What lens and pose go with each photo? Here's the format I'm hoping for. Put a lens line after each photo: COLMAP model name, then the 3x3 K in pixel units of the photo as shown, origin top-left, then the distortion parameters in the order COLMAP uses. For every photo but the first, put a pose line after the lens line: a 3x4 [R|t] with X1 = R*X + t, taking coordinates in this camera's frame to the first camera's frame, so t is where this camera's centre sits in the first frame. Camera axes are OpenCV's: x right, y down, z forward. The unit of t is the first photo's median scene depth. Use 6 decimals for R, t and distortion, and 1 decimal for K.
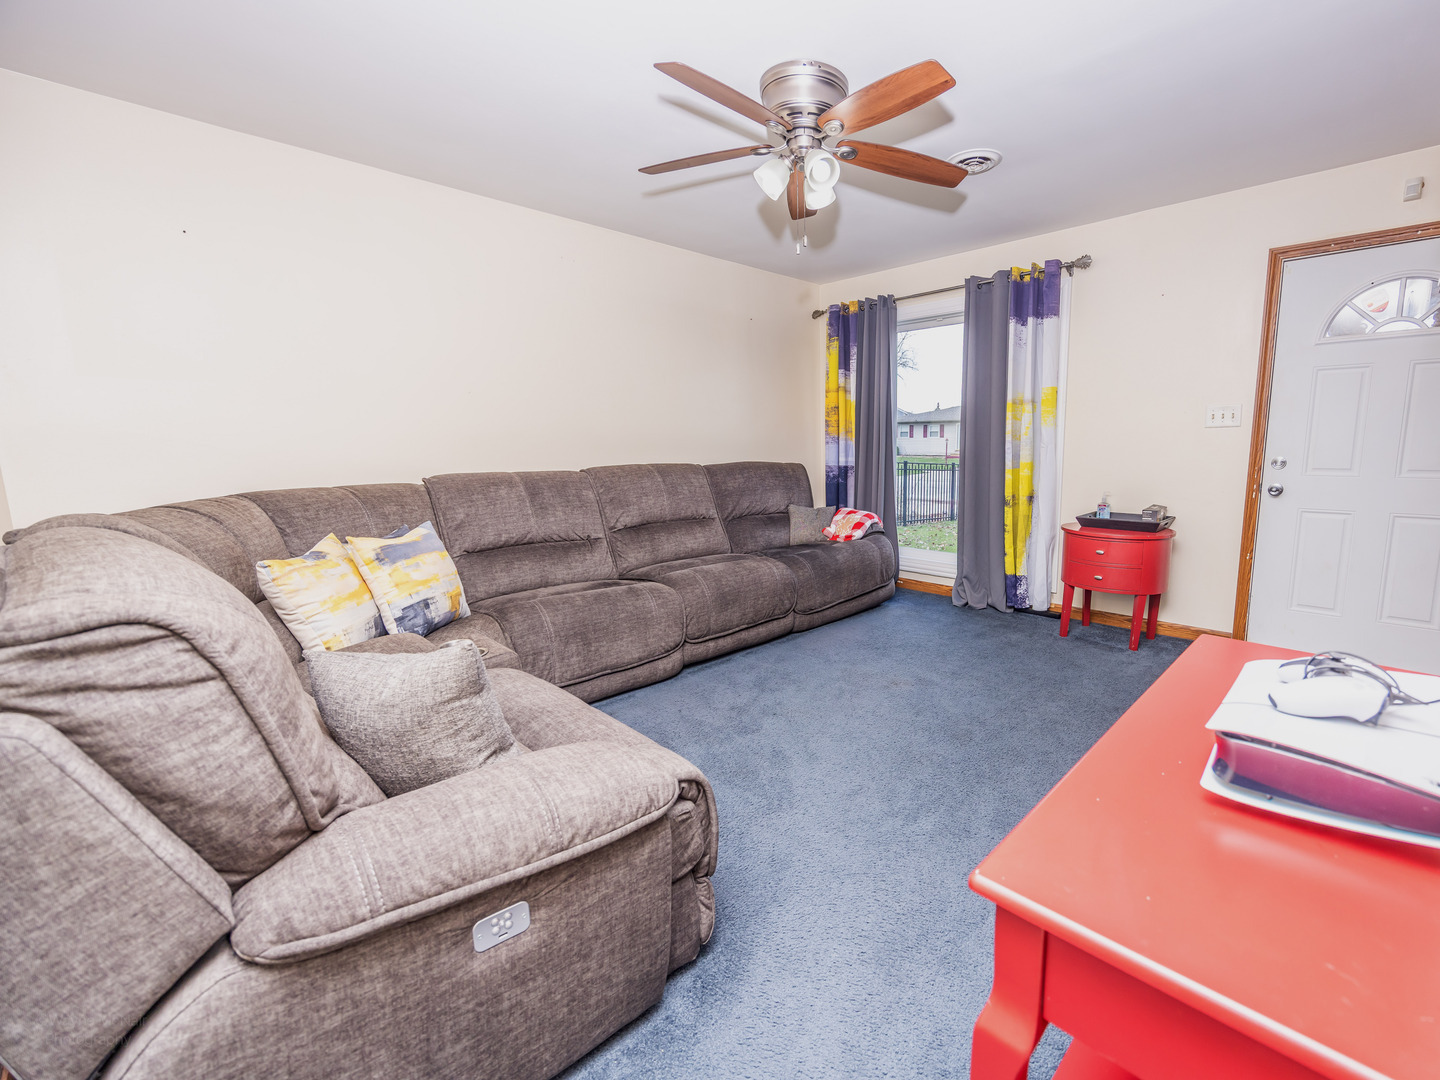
lens RADIAL K [[648.4, 0, 720.0], [0, 648.4, 540.0], [0, 0, 1]] dist [-0.000841, -0.000154]
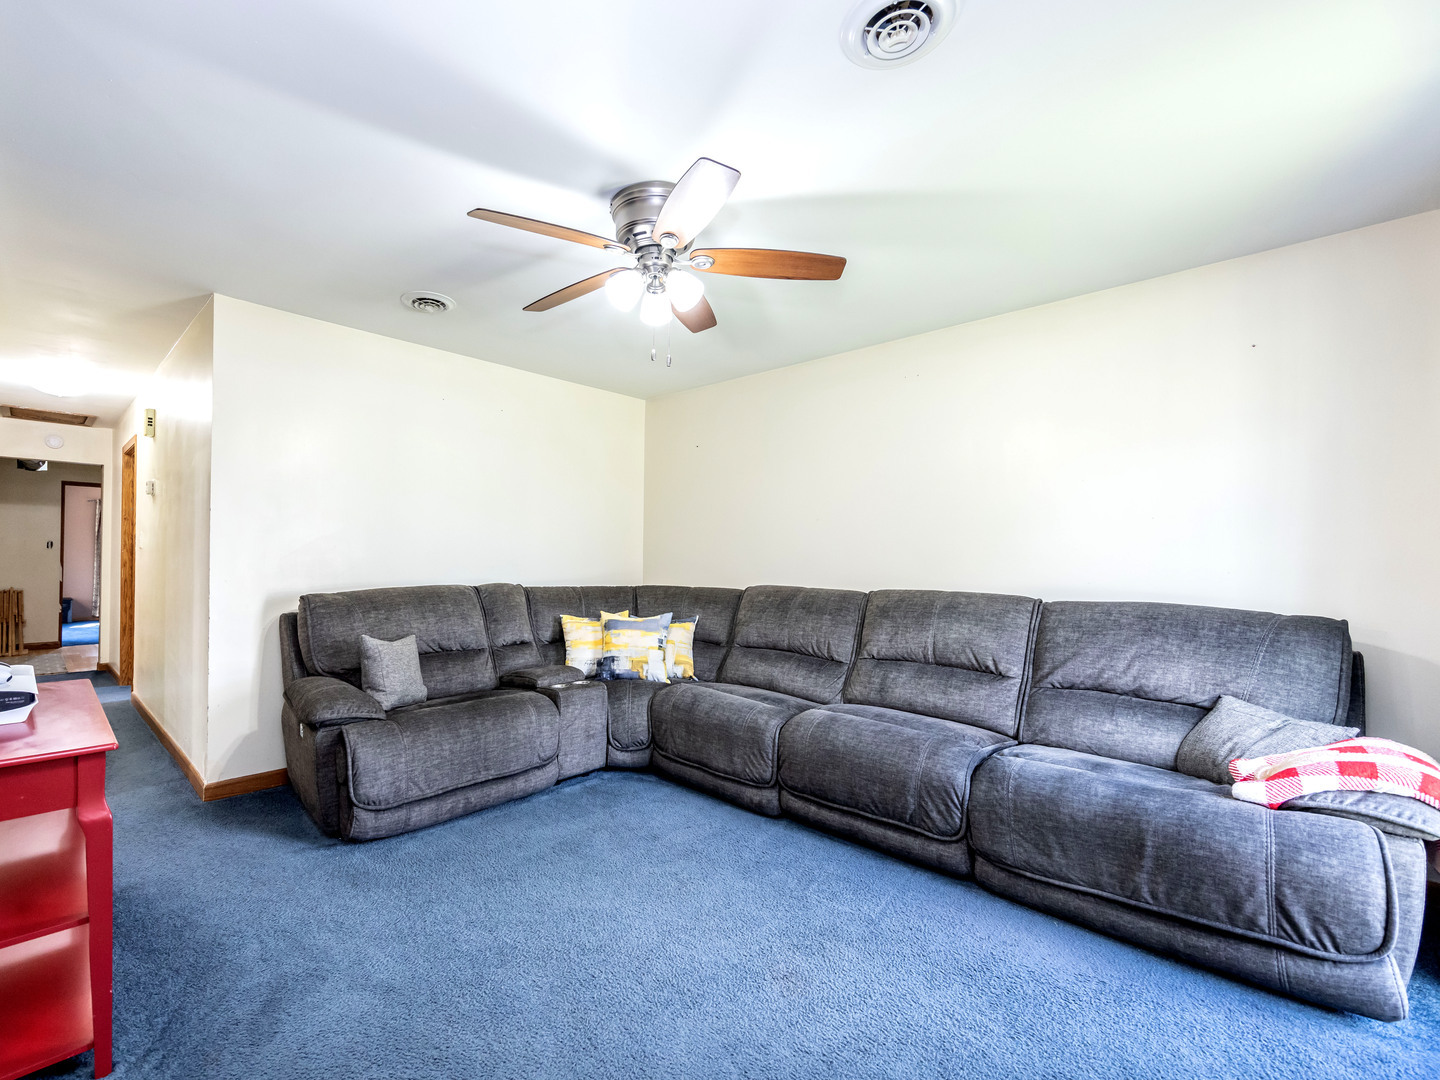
lens RADIAL K [[648.4, 0, 720.0], [0, 648.4, 540.0], [0, 0, 1]] dist [-0.000841, -0.000154]
pose [[0.061014, 0.005766, -0.998120, 0.736804], [-0.149155, 0.988808, -0.003405, -0.143935], [0.986930, 0.149083, 0.061191, 0.715325]]
